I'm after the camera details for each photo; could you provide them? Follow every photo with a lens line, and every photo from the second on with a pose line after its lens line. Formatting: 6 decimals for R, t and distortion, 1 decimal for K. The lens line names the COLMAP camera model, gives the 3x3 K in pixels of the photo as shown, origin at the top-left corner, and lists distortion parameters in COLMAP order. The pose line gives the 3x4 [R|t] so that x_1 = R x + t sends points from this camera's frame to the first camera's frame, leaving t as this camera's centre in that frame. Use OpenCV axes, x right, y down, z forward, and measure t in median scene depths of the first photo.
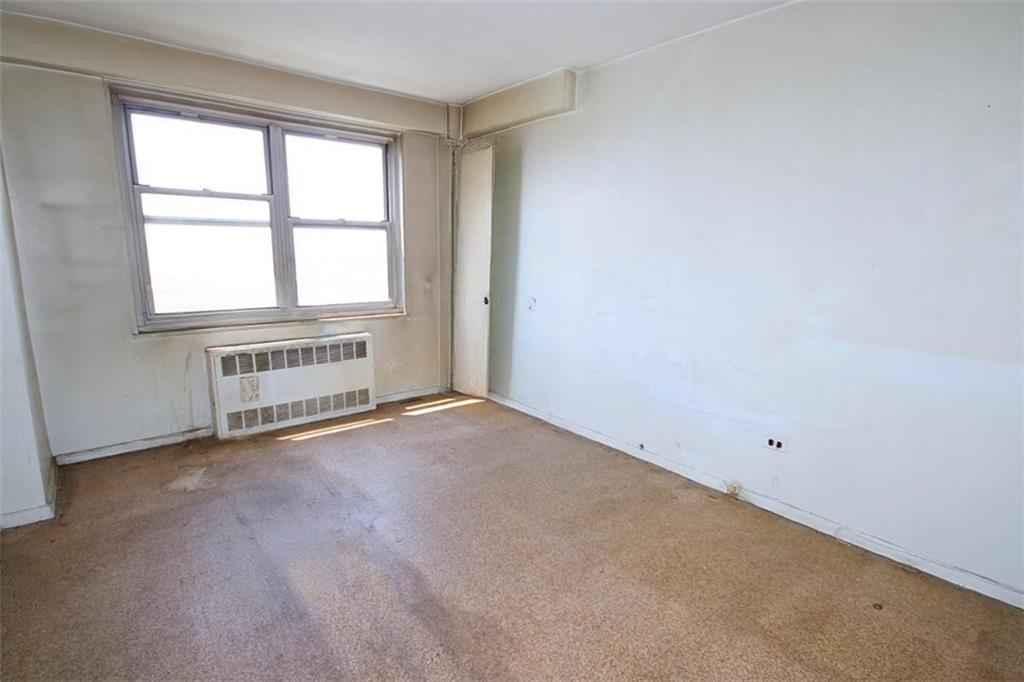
lens RADIAL K [[495.1, 0, 512.0], [0, 495.1, 341.0], [0, 0, 1]] dist [0.004114, 0.000231]
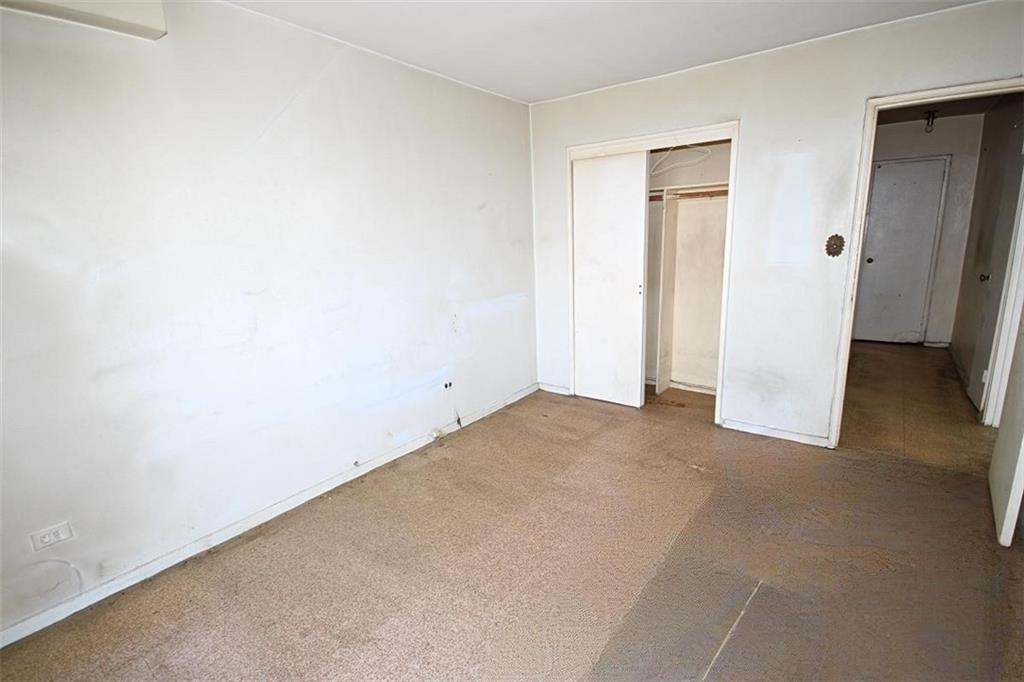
lens RADIAL K [[473.6, 0, 516.3], [0, 473.6, 340.0], [0, 0, 1]] dist [-0.001027, -0.000393]
pose [[-0.222604, -0.219645, 0.949844, -0.708380], [0.211416, 0.940229, 0.266969, -0.215925], [-0.951709, 0.260241, -0.162862, 0.912464]]
